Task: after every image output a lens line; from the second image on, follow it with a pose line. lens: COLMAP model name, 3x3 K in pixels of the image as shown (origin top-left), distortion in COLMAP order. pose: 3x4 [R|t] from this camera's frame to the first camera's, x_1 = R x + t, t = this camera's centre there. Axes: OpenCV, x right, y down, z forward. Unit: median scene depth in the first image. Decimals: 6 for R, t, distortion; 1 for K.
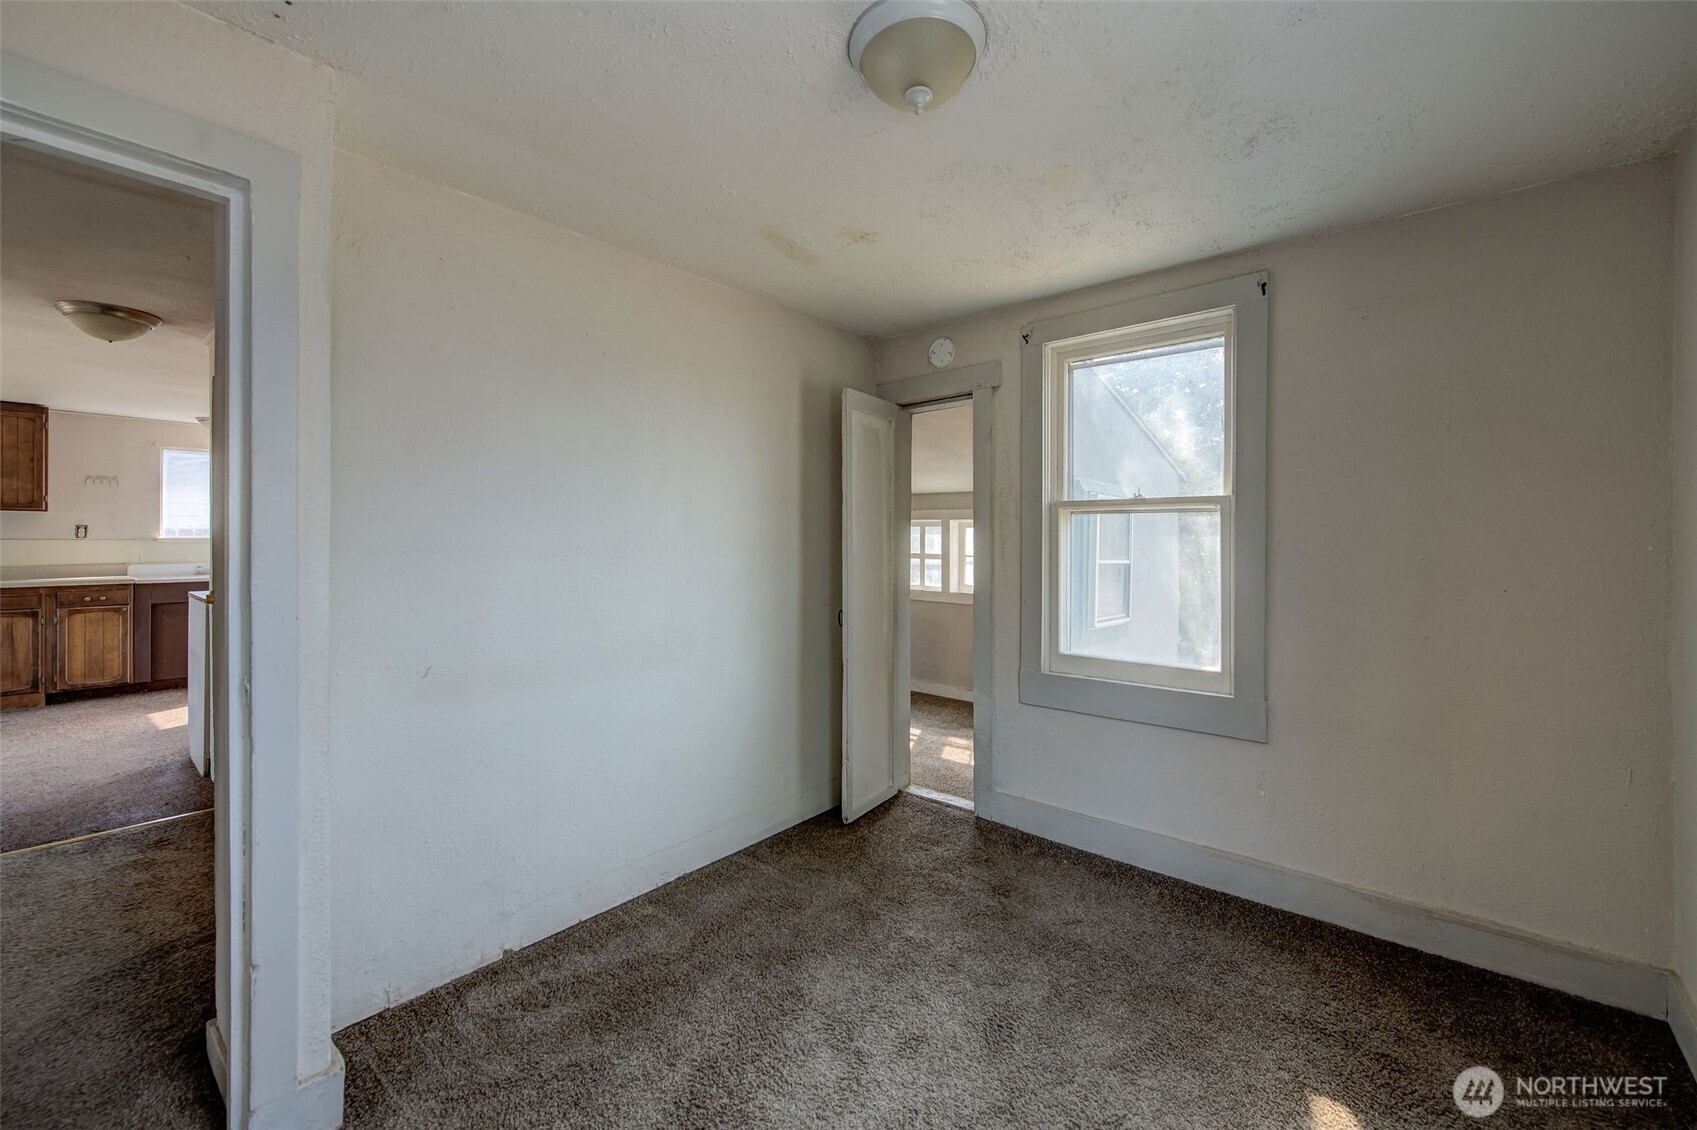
lens RADIAL K [[683.7, 0, 846.8], [0, 683.7, 539.0], [0, 0, 1]] dist [0.001253, 0.000018]
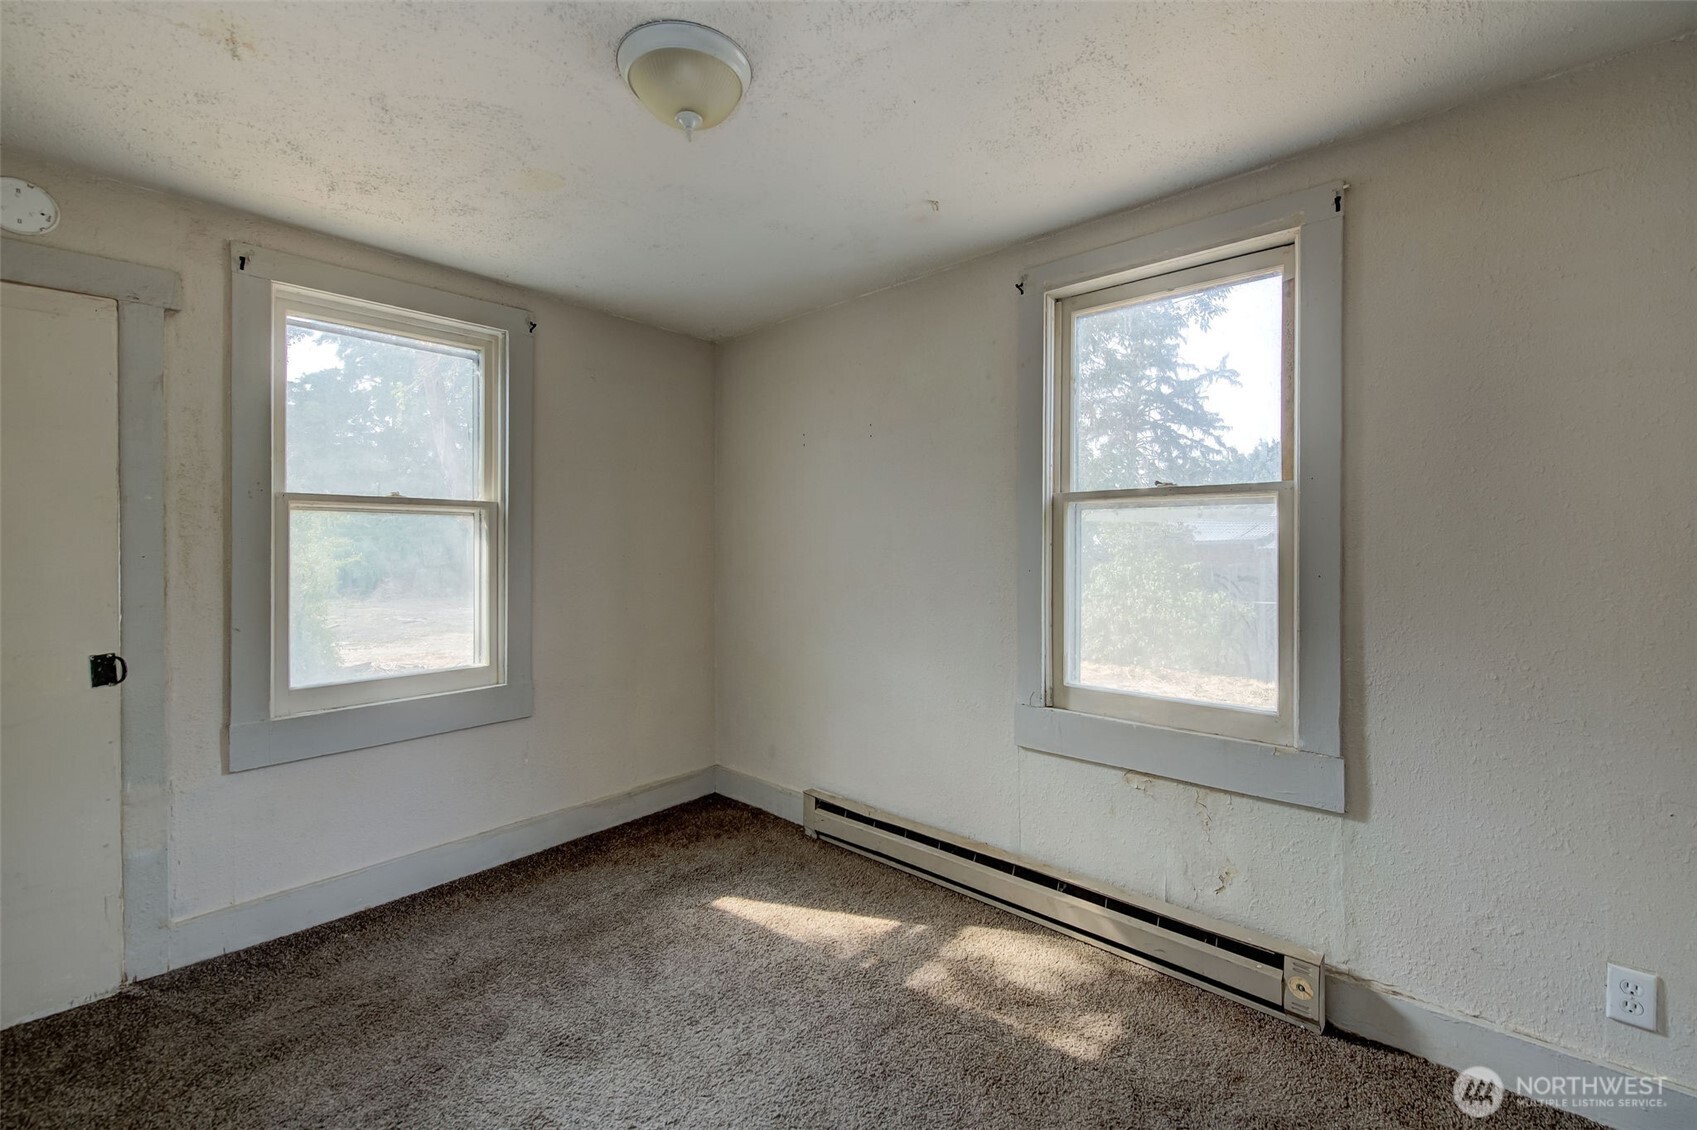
lens RADIAL K [[690.0, 0, 855.1], [0, 690.0, 545.2], [0, 0, 1]] dist [0.001963, 0.000119]
pose [[0.025180, -0.001471, 0.999682, -0.755496], [0.003119, 0.999994, 0.001393, 0.009206], [-0.999678, 0.003083, 0.025185, 0.570581]]
